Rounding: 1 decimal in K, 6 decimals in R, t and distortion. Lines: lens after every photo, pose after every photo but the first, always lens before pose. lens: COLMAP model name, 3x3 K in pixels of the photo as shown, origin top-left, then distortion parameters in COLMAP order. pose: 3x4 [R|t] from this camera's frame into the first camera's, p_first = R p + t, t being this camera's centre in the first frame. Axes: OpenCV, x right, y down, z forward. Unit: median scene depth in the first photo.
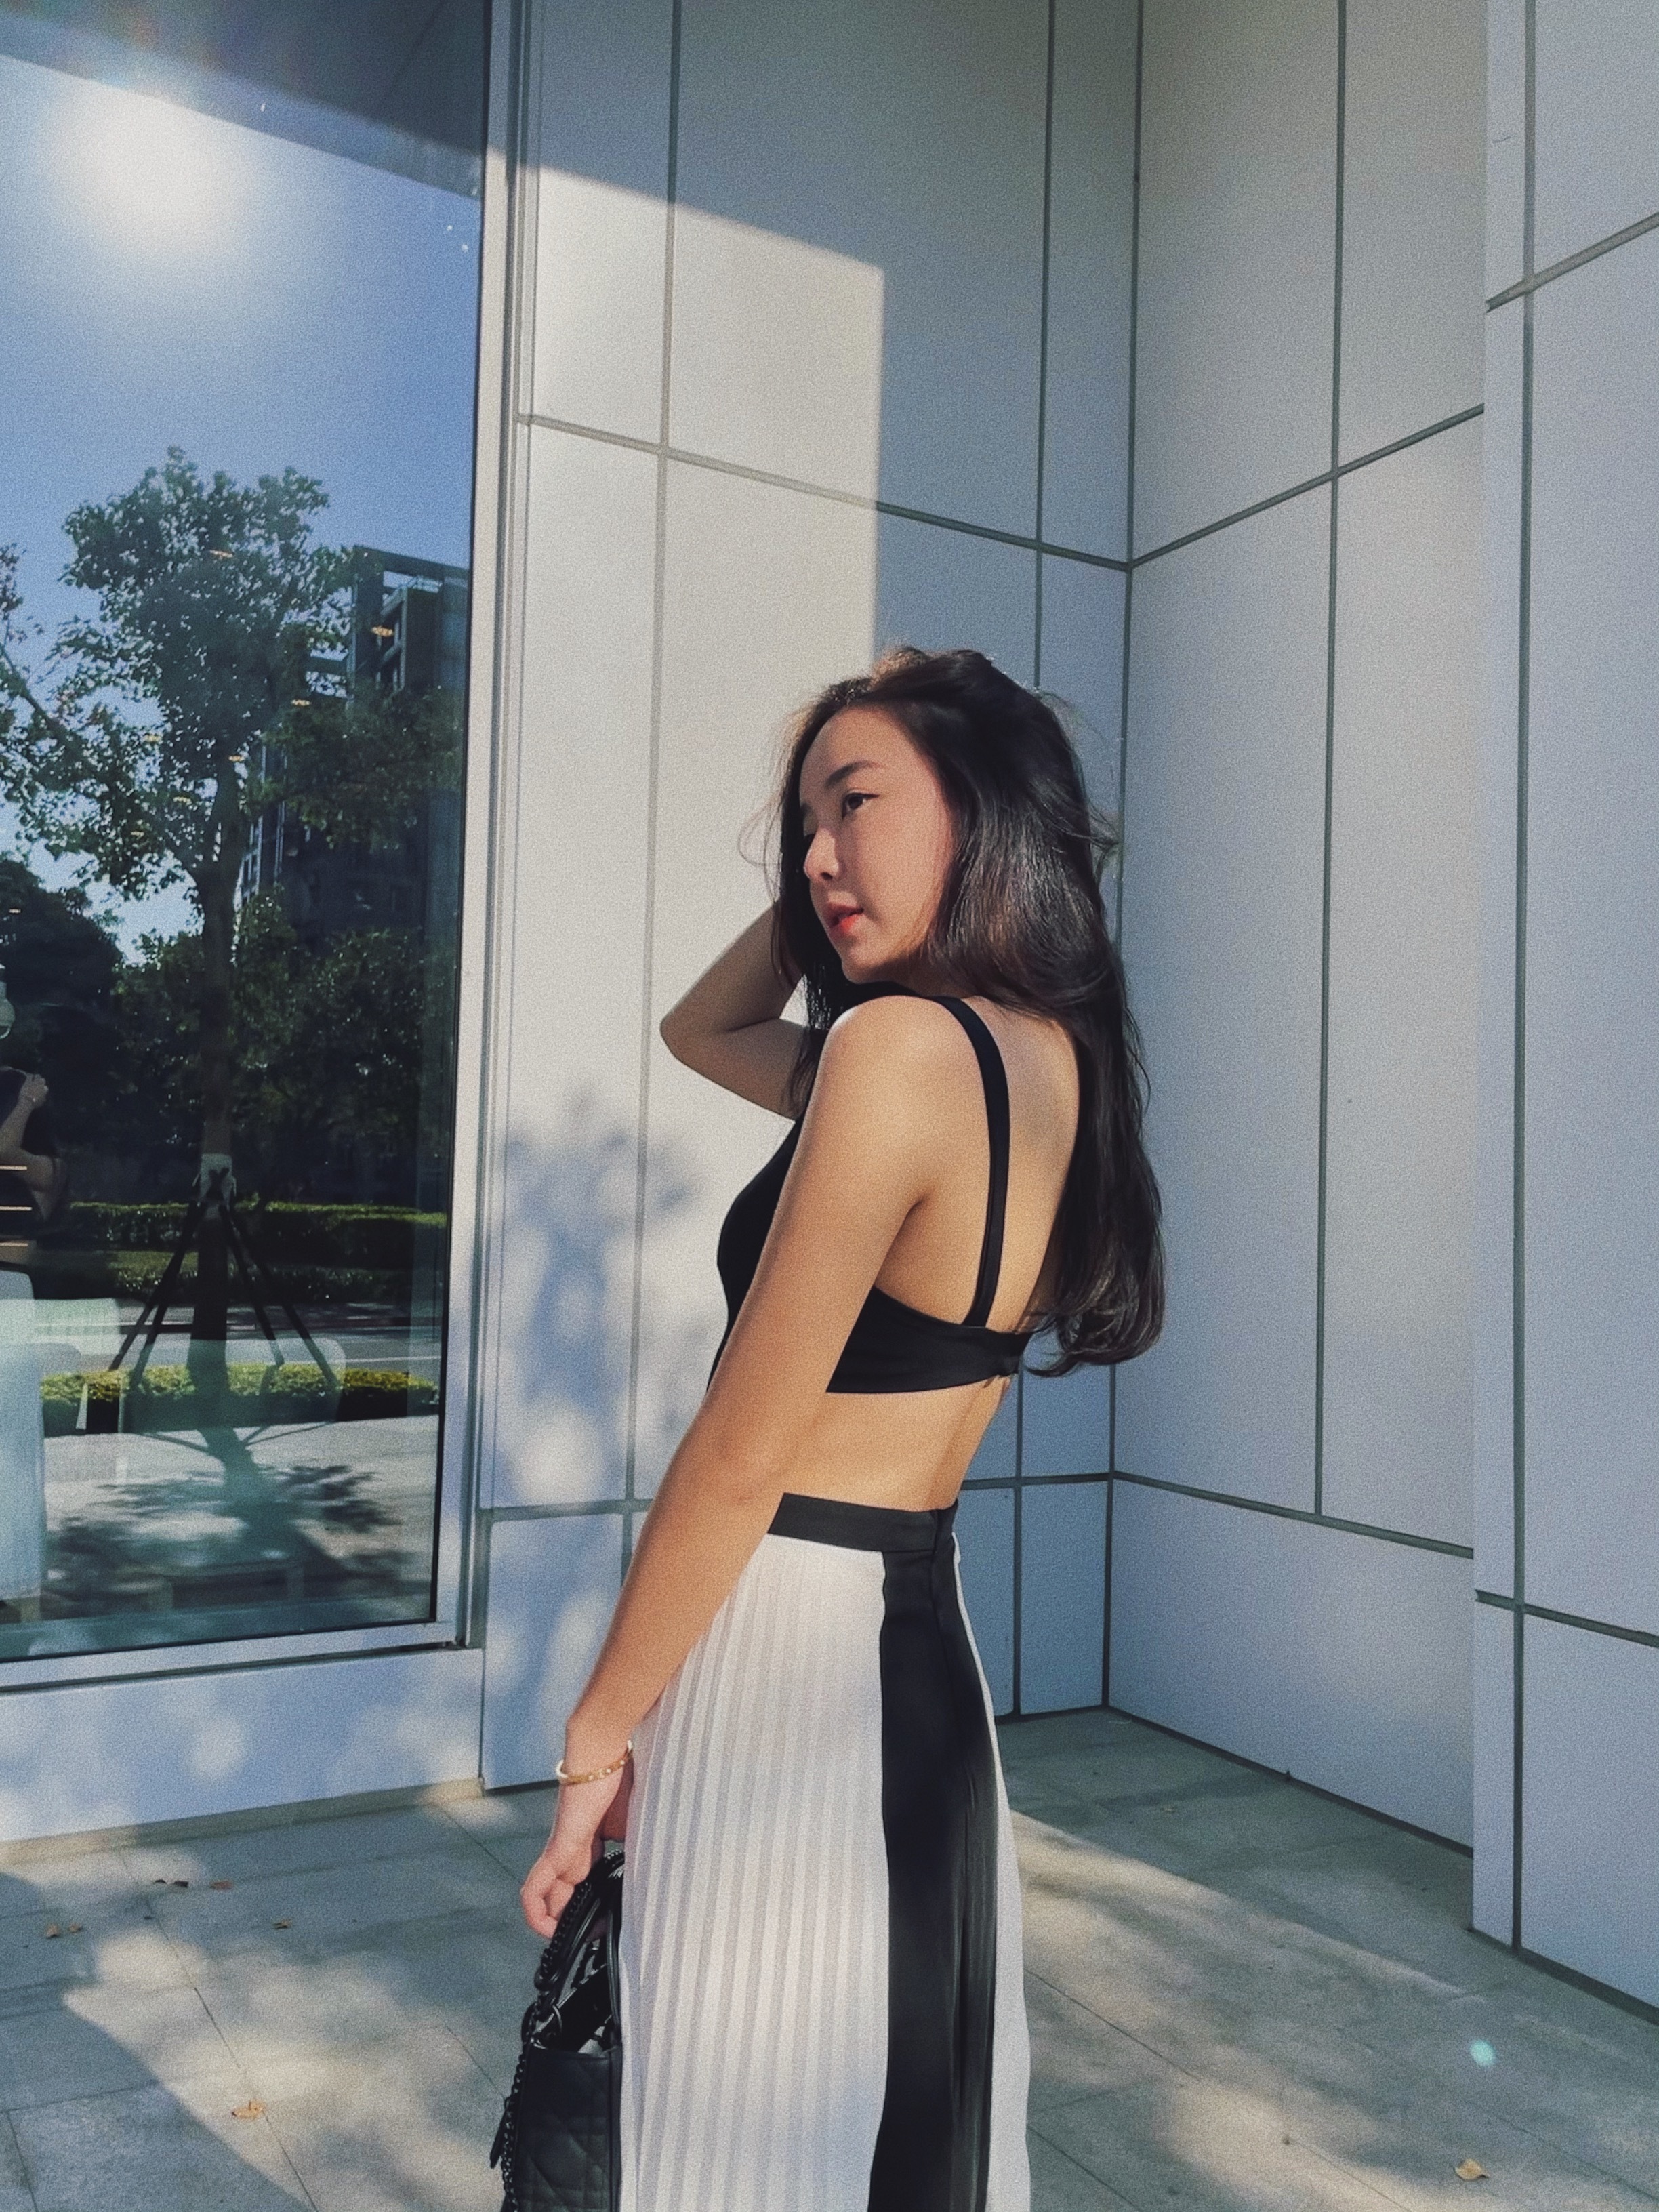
lens RADIAL K [[1838.6, 0, 824.8], [0, 1838.6, 1161.5], [0, 0, 1]] dist [-0.006723, -0.003343]
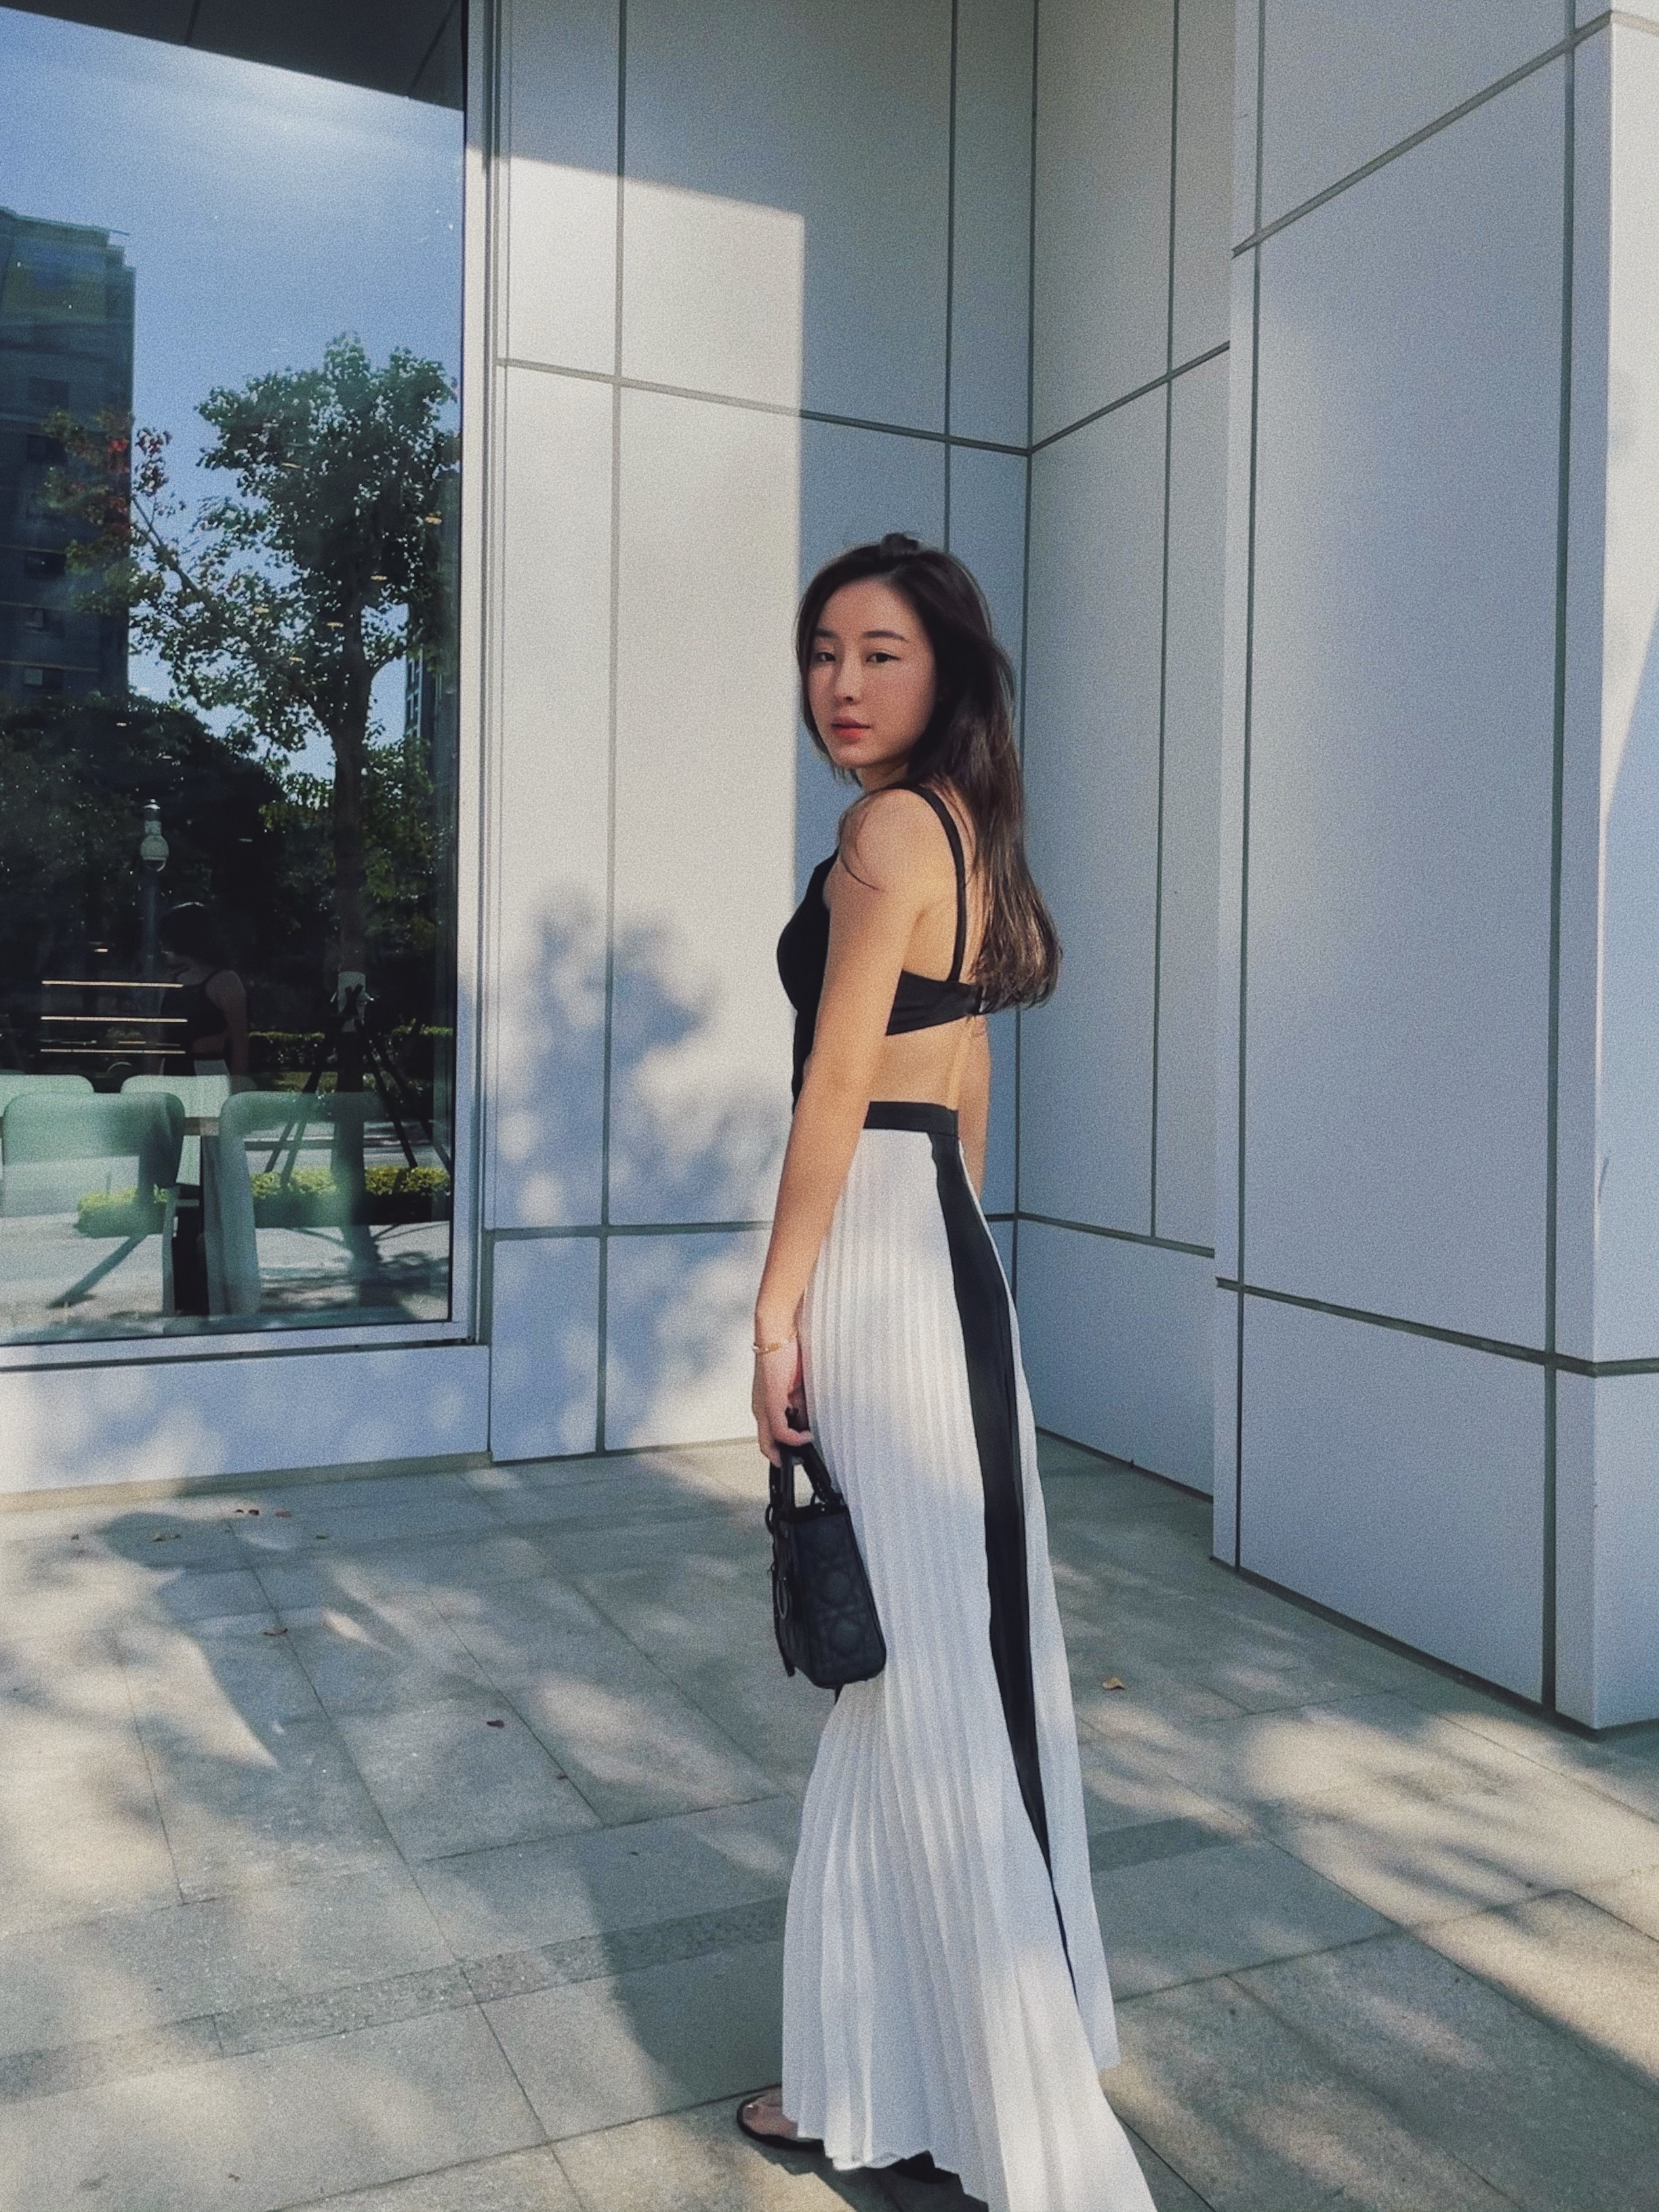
lens RADIAL K [[1830.0, 0, 834.0], [0, 1830.0, 1020.5], [0, 0, 1]] dist [0.001421, 0.009674]
pose [[0.996285, -0.011258, -0.085380, 0.106700], [0.012780, 0.999769, 0.017298, 0.016023], [0.085165, -0.018325, 0.996198, -0.150271]]
